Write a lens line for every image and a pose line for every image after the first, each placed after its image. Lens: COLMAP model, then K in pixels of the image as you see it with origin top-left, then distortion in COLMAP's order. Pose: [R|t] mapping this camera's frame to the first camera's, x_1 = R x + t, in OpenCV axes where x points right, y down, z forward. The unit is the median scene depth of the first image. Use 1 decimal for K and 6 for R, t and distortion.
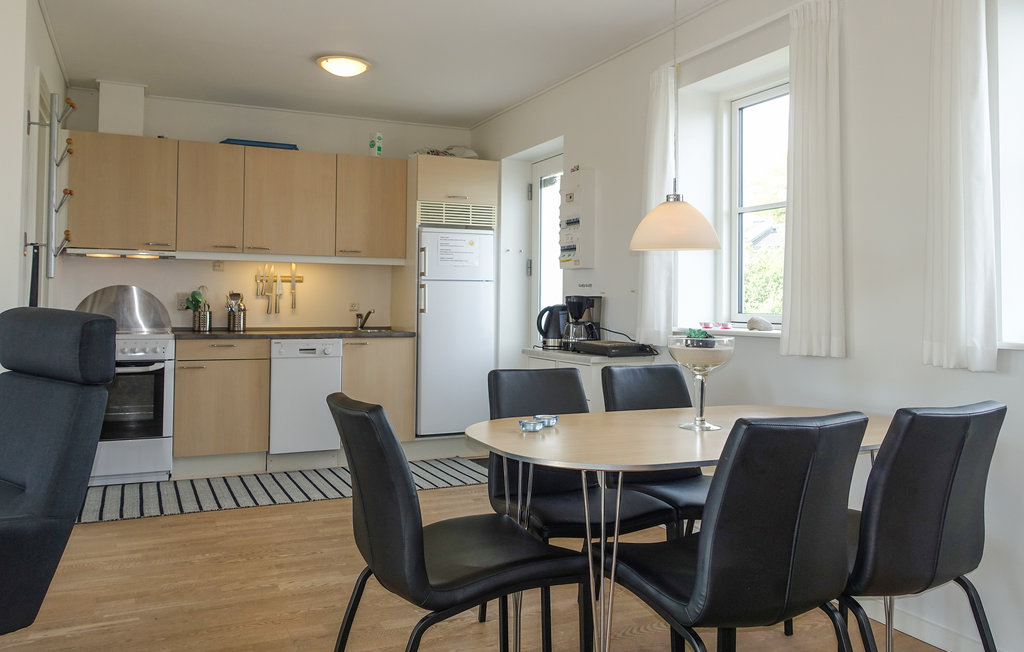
lens RADIAL K [[791.5, 0, 511.8], [0, 791.5, 282.5], [0, 0, 1]] dist [-0.000096, 0.000171]
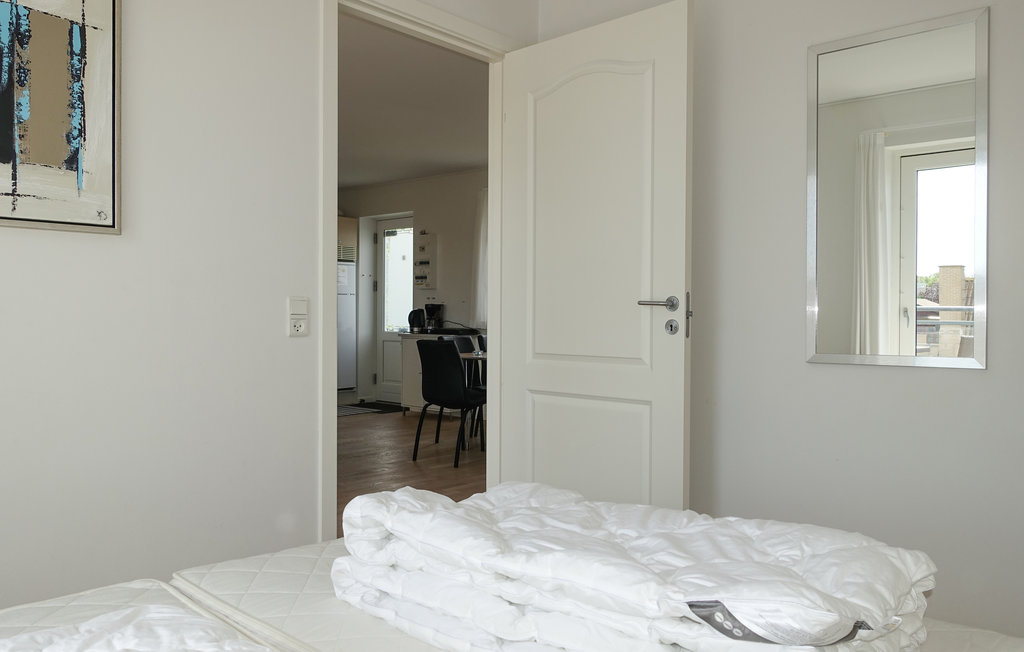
lens RADIAL K [[791.5, 0, 513.2], [0, 791.5, 322.3], [0, 0, 1]] dist [-0.000096, 0.000171]
pose [[0.921077, -0.010724, 0.389233, -0.370417], [-0.006822, 0.999023, 0.043670, -0.018322], [-0.389321, -0.042879, 0.920104, -0.624037]]
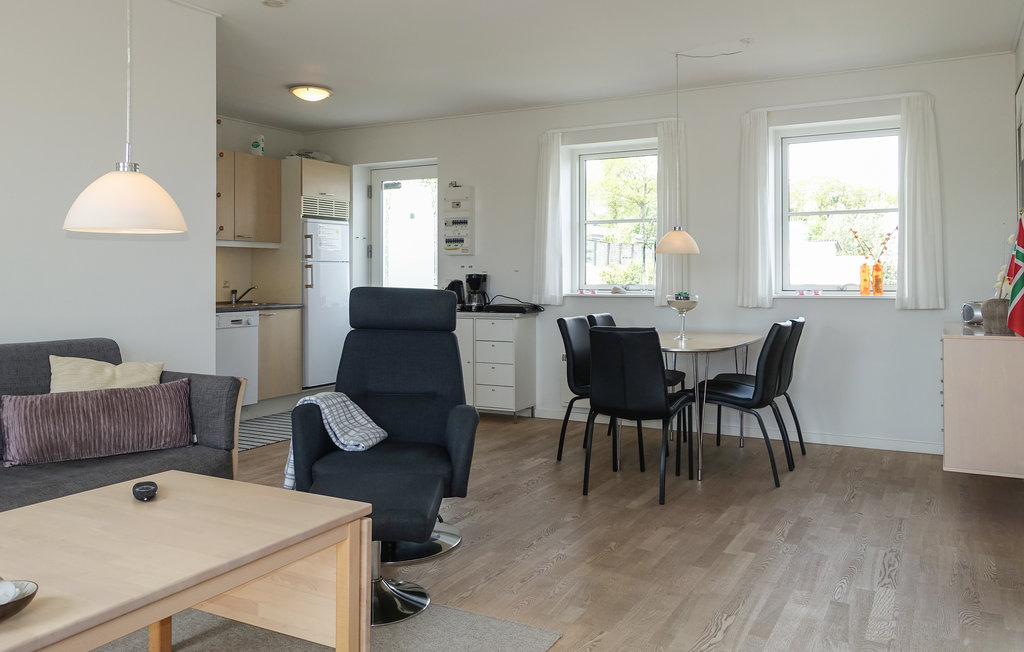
lens RADIAL K [[791.5, 0, 534.2], [0, 791.5, 275.9], [0, 0, 1]] dist [-0.000096, 0.000171]
pose [[0.803696, -0.010697, 0.594944, -0.564614], [-0.008107, 0.999549, 0.028922, -0.019010], [-0.594985, -0.028068, 0.803247, -0.197893]]
